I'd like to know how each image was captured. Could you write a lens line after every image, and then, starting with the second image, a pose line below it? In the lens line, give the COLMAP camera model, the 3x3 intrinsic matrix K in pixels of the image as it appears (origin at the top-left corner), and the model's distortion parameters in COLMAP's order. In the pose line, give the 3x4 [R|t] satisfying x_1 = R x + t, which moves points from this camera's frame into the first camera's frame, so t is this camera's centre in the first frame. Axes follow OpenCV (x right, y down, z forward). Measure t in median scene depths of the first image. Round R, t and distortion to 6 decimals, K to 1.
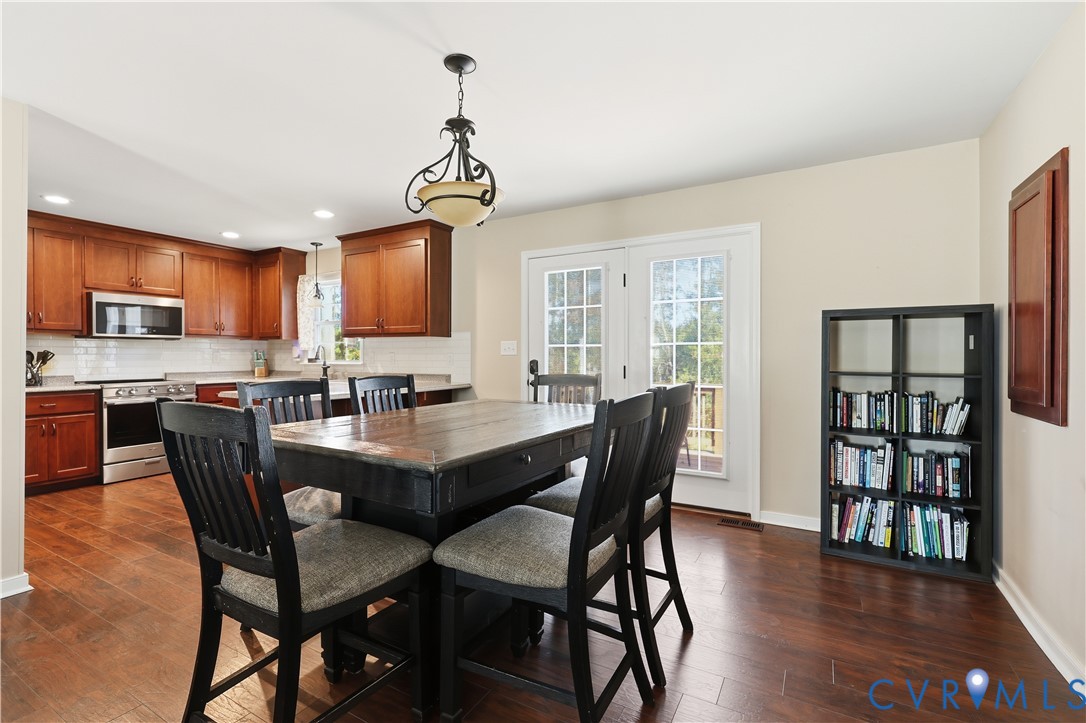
lens RADIAL K [[493.6, 0, 547.8], [0, 493.6, 357.2], [0, 0, 1]] dist [-0.000680, 0.000183]
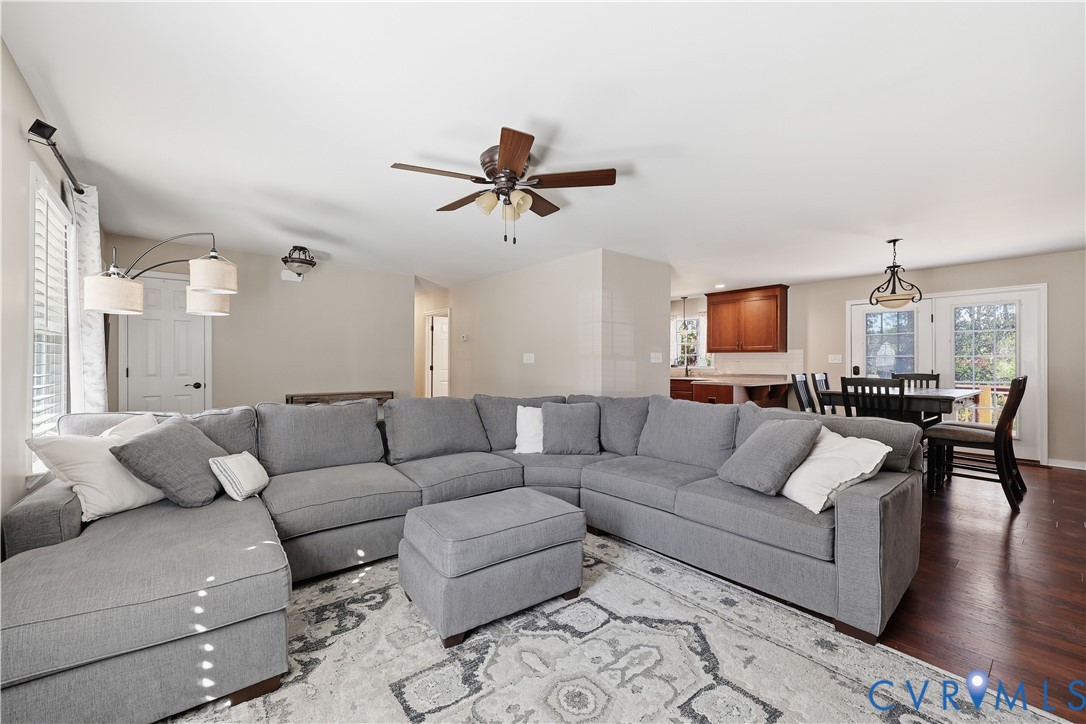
lens RADIAL K [[441.7, 0, 545.1], [0, 441.7, 361.9], [0, 0, 1]] dist [-0.002406, -0.000229]
pose [[0.926924, 0.005124, -0.375213, -0.364025], [-0.009156, 0.999918, -0.008964, 0.010362], [0.375136, 0.011744, 0.926895, -0.627955]]
